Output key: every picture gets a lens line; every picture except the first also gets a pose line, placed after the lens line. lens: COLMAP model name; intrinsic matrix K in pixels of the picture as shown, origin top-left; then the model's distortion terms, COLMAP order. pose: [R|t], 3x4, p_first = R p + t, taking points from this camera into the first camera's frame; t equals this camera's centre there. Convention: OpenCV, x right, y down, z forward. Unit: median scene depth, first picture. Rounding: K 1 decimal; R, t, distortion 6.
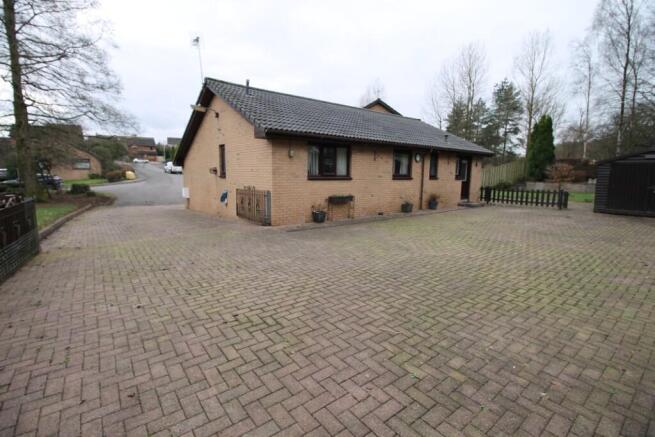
lens RADIAL K [[304.4, 0, 327.4], [0, 304.4, 213.1], [0, 0, 1]] dist [-0.013592, -0.003838]
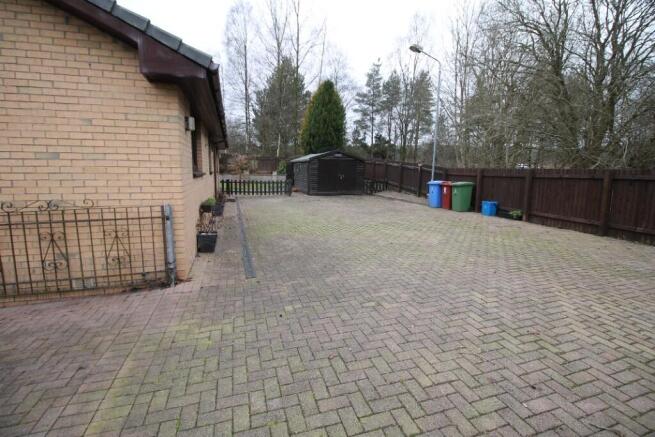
lens RADIAL K [[304.4, 0, 328.0], [0, 304.4, 213.7], [0, 0, 1]] dist [-0.013592, -0.003838]
pose [[0.353413, -0.139021, 0.925079, -0.086316], [0.114552, 0.987885, 0.104697, -0.013675], [-0.928427, 0.068968, 0.365057, 0.107332]]
